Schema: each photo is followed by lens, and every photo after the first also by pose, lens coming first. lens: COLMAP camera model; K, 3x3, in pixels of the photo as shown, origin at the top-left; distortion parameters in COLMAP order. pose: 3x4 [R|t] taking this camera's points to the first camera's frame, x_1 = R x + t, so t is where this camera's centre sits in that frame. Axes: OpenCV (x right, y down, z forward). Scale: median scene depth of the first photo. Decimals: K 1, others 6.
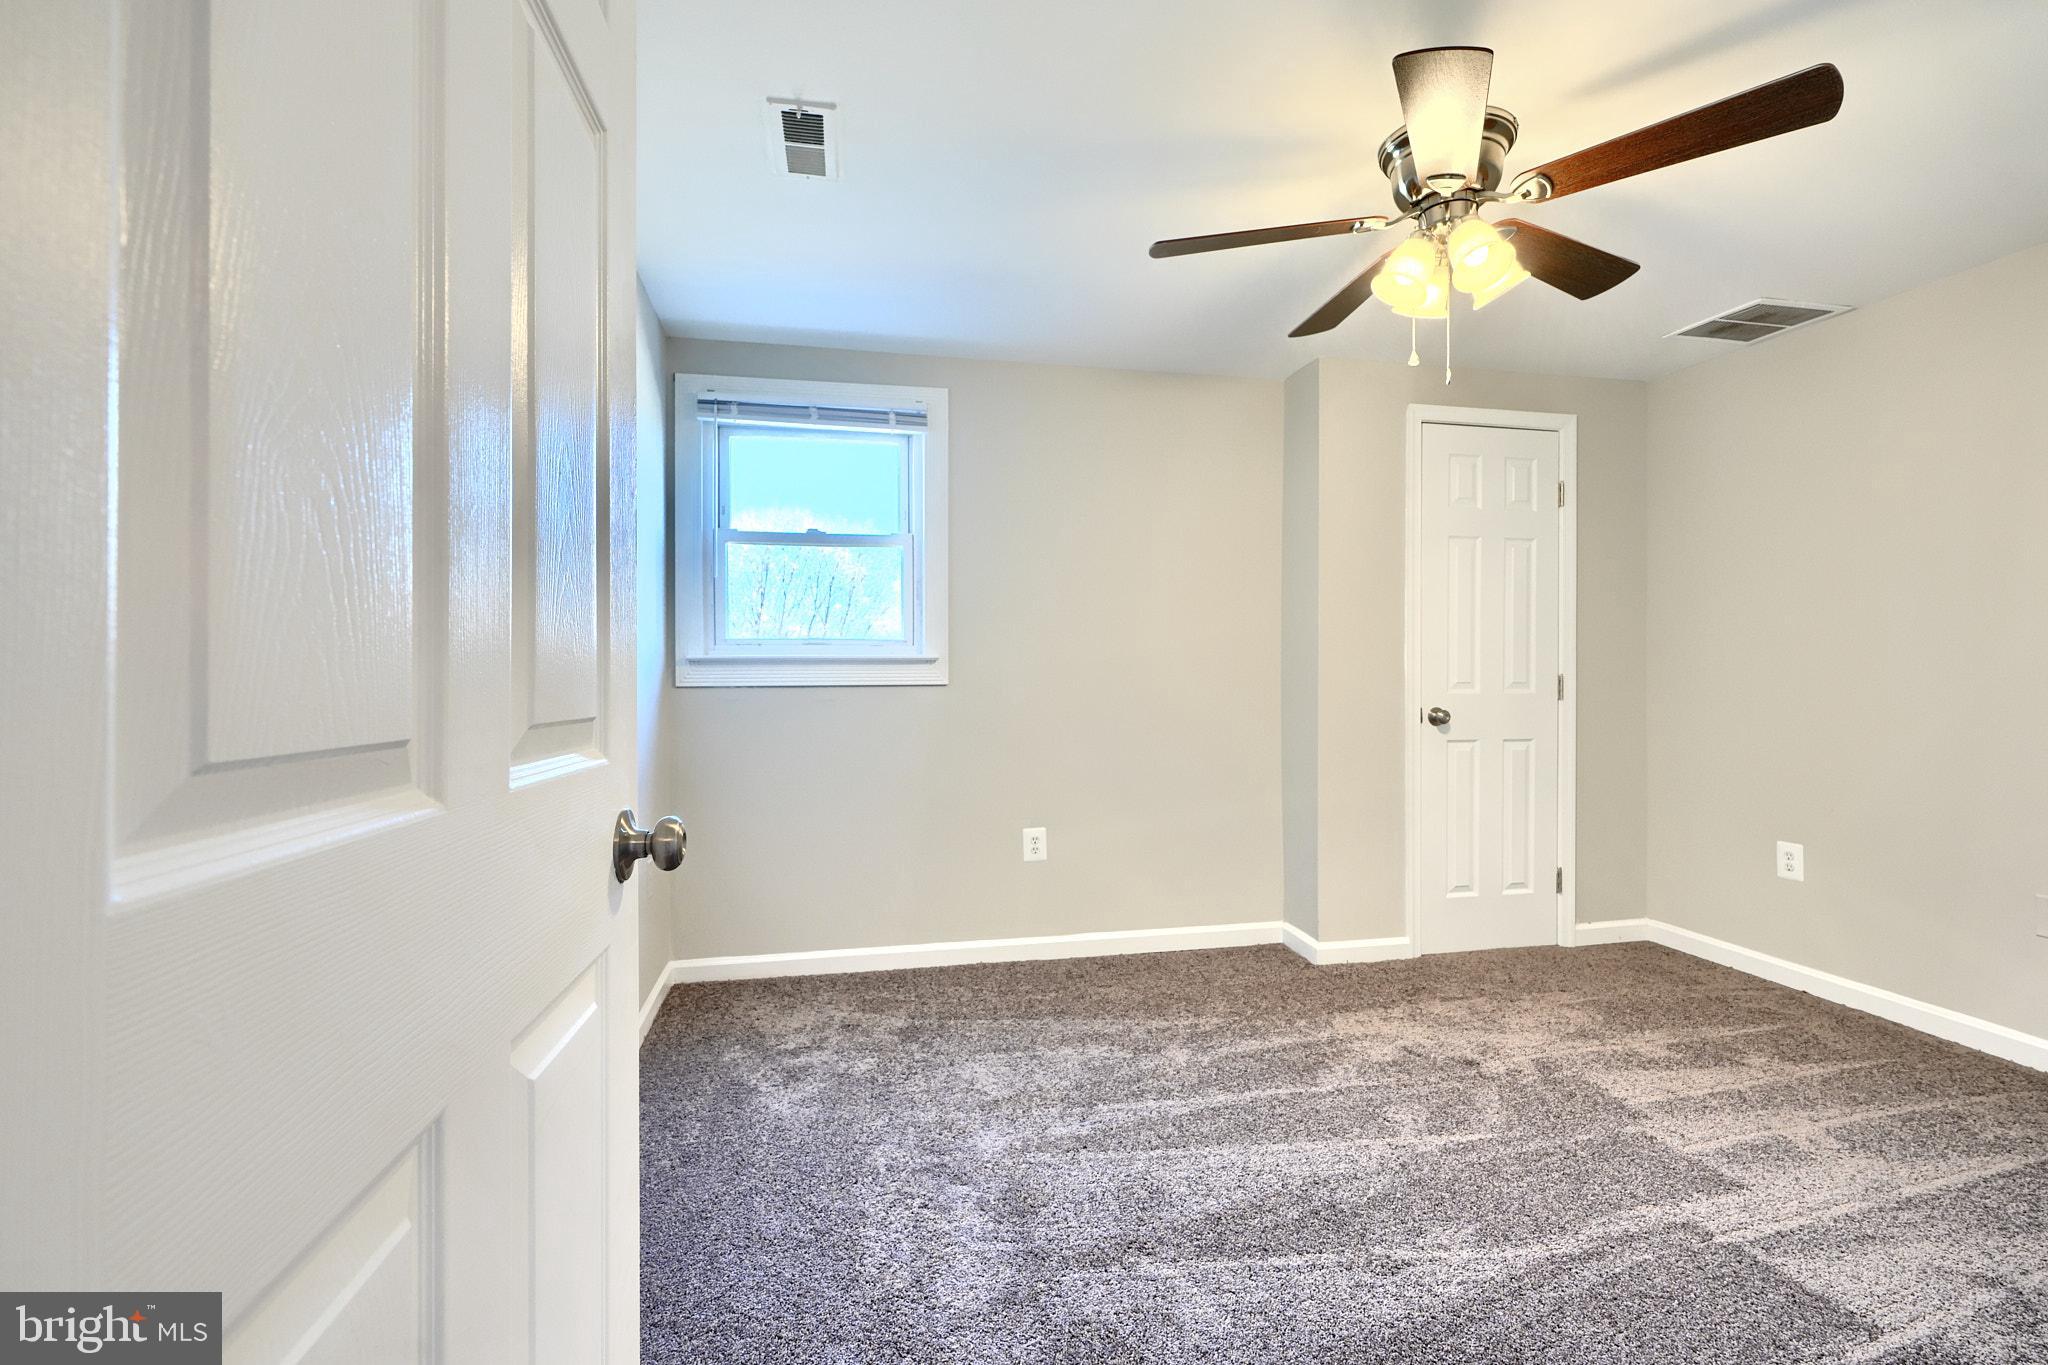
lens RADIAL K [[935.1, 0, 1029.1], [0, 935.1, 676.3], [0, 0, 1]] dist [0.000639, 0.000912]
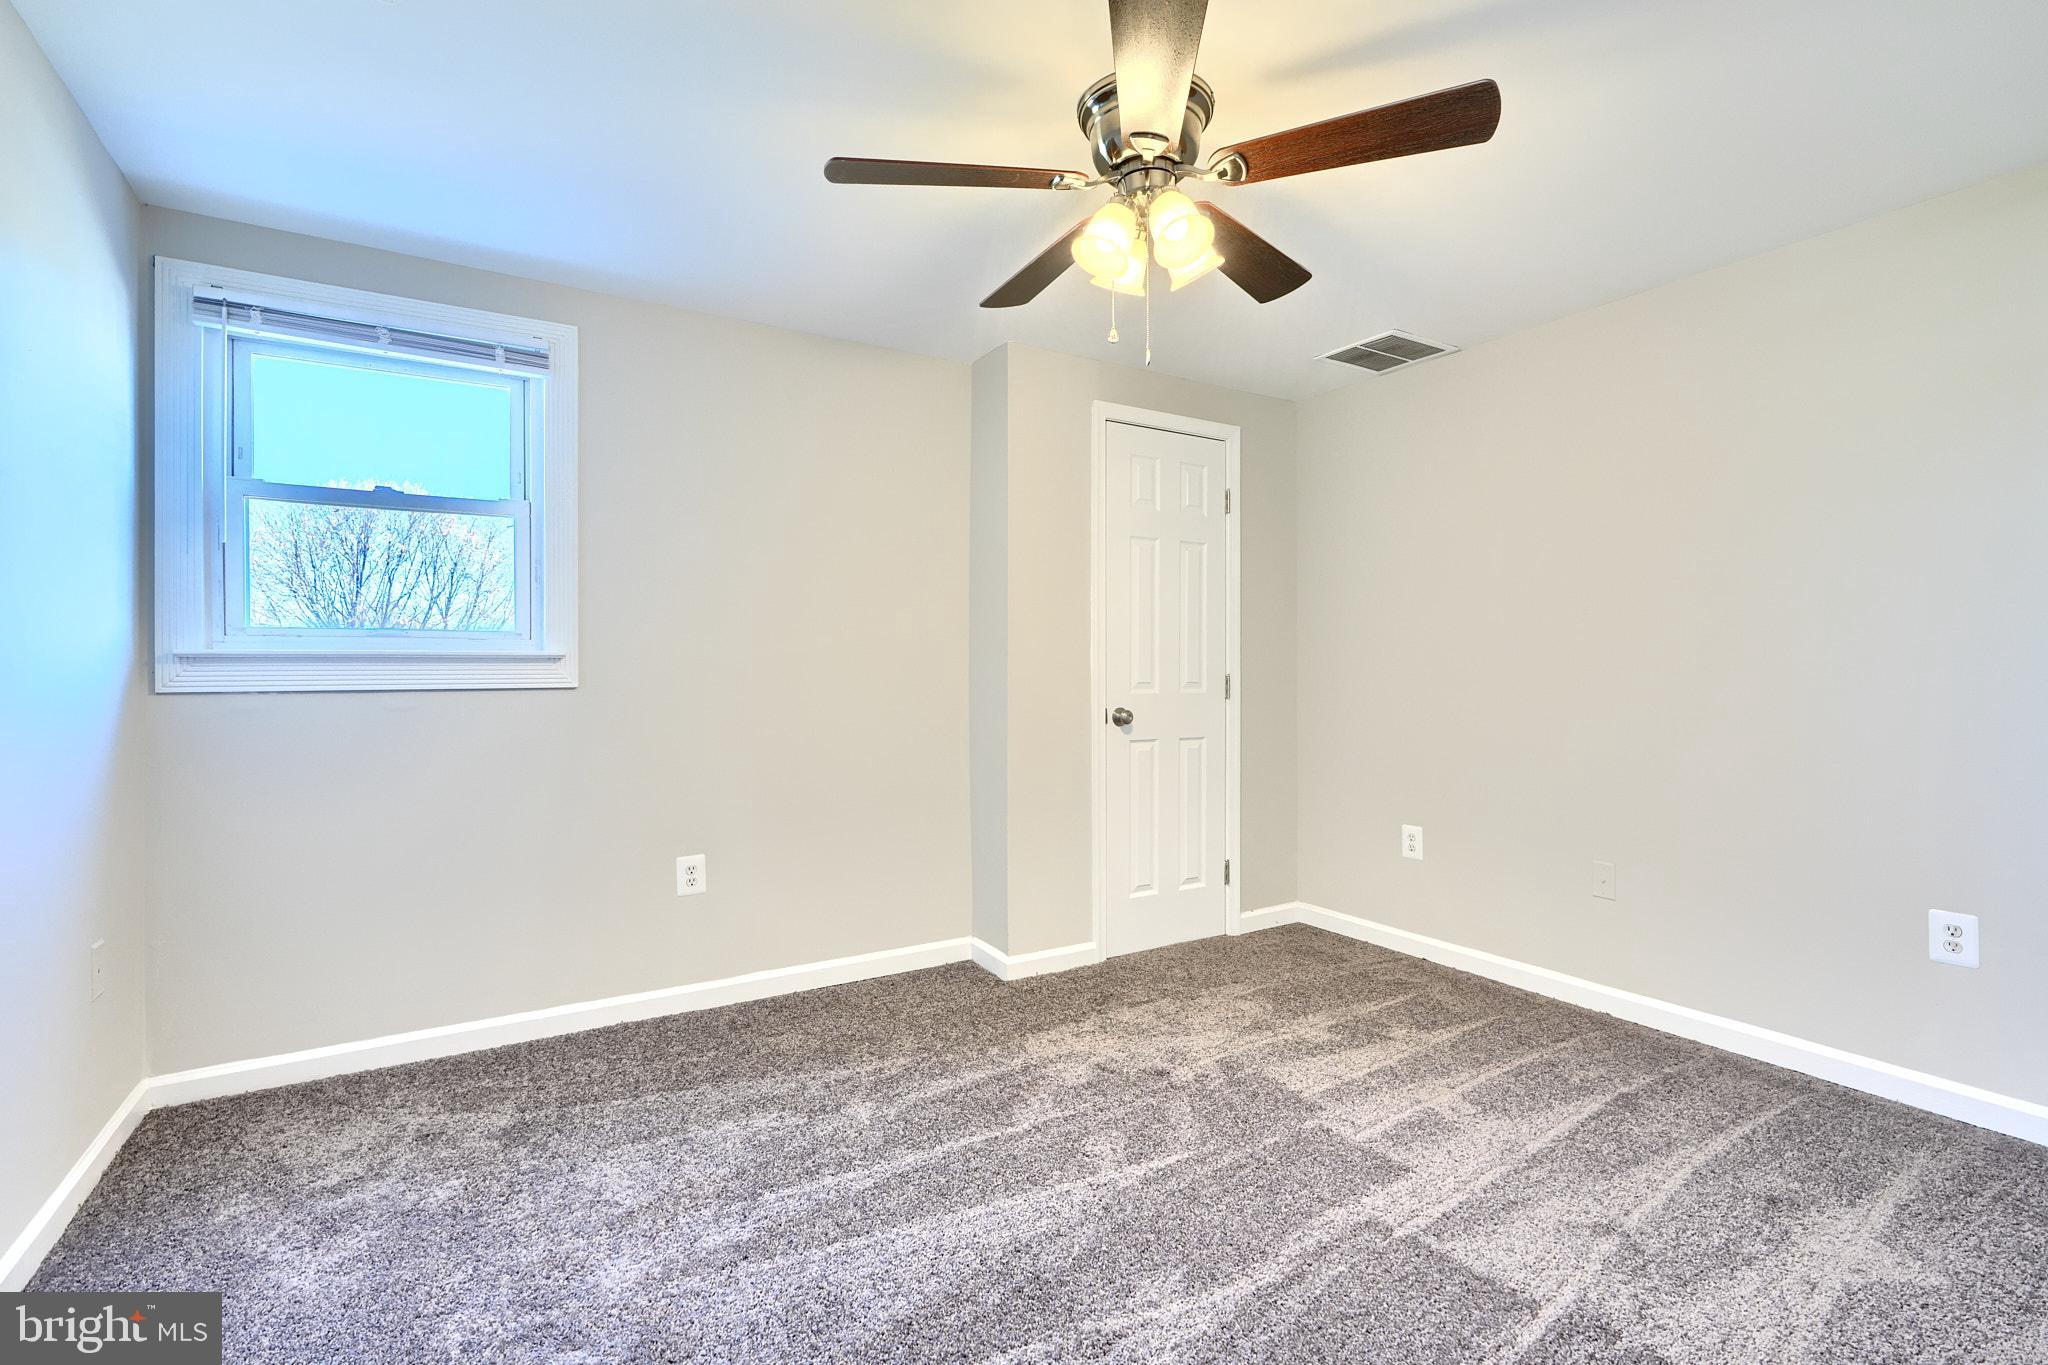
lens RADIAL K [[935.1, 0, 1025.0], [0, 935.1, 672.7], [0, 0, 1]] dist [0.000639, 0.000912]
pose [[0.944974, -0.000723, 0.327145, 0.017499], [0.002315, 0.999987, -0.004477, 0.000389], [-0.327138, 0.004988, 0.944963, 0.111599]]
